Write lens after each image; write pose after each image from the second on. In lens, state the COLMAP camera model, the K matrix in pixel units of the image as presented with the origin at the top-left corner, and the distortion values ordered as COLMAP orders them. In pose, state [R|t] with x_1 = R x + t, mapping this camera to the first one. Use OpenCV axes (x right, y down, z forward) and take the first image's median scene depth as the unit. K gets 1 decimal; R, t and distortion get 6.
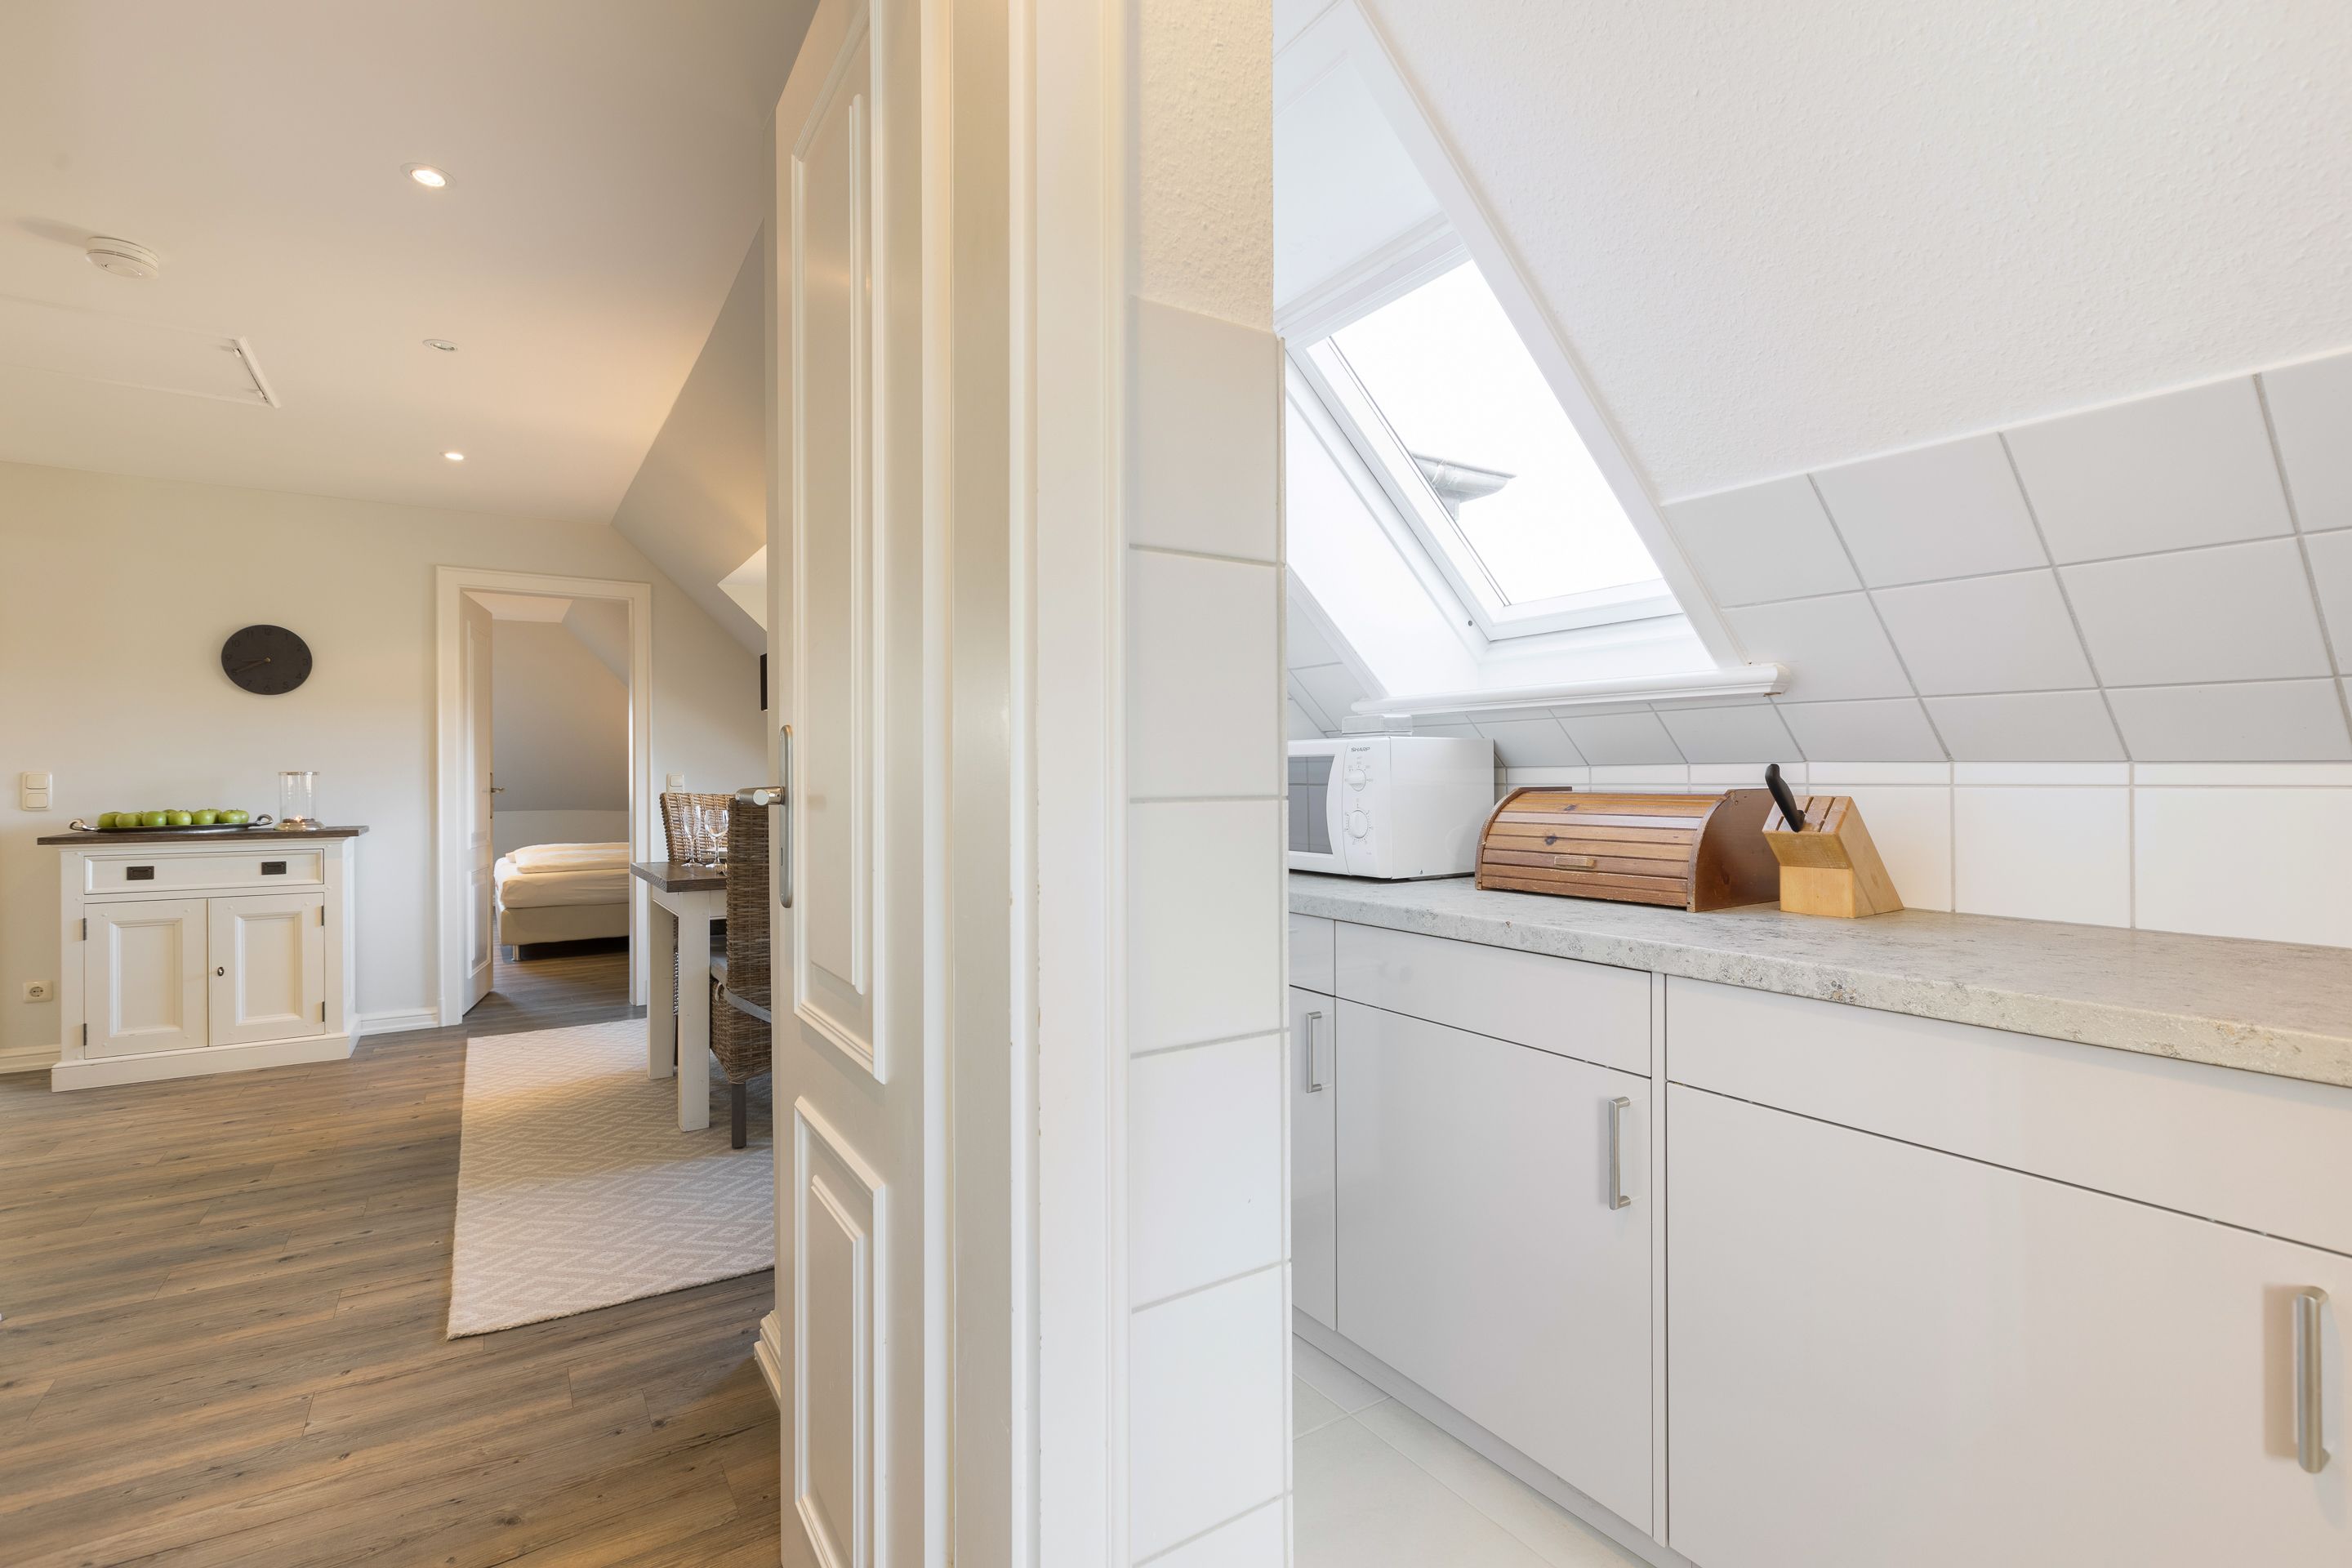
lens RADIAL K [[1074.0, 0, 1165.6], [0, 1074.0, 770.4], [0, 0, 1]] dist [-0.005303, -0.000047]
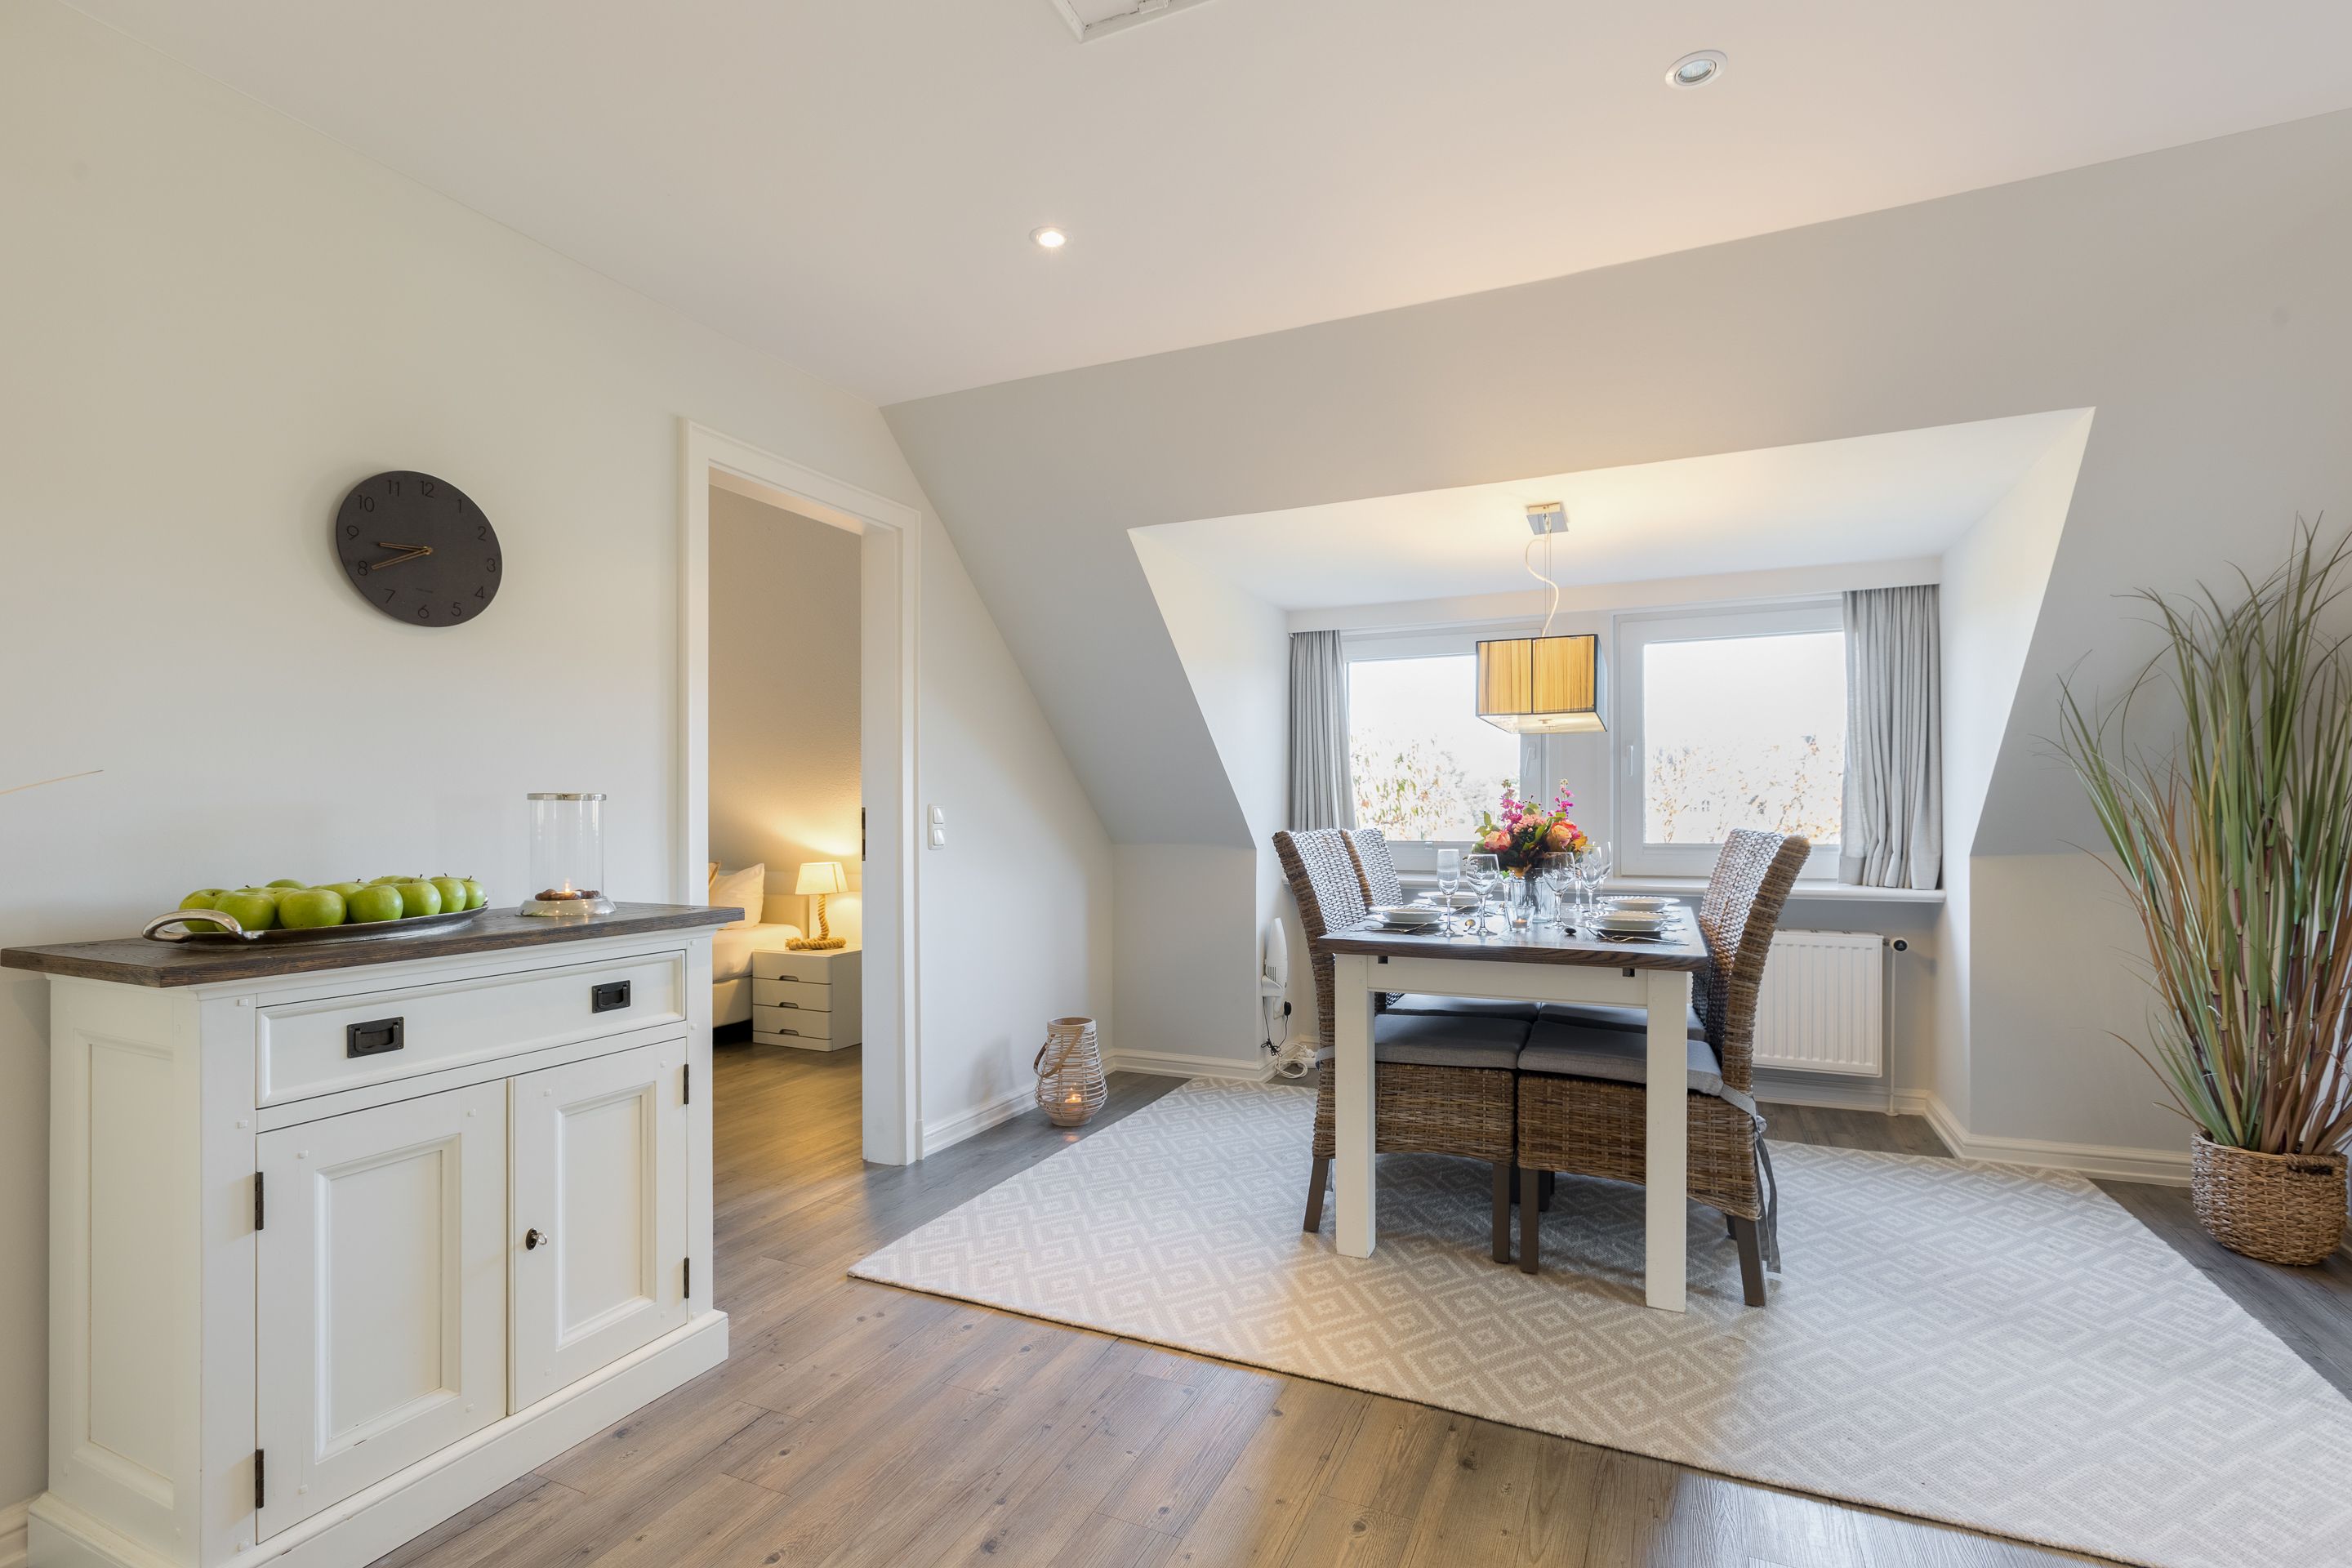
lens RADIAL K [[1074.0, 0, 1179.3], [0, 1074.0, 792.2], [0, 0, 1]] dist [-0.005303, -0.000047]
pose [[0.830401, 0.017705, 0.556885, -0.919602], [-0.012746, 0.999837, -0.012780, 0.003993], [-0.557020, 0.003515, 0.830491, 0.482254]]
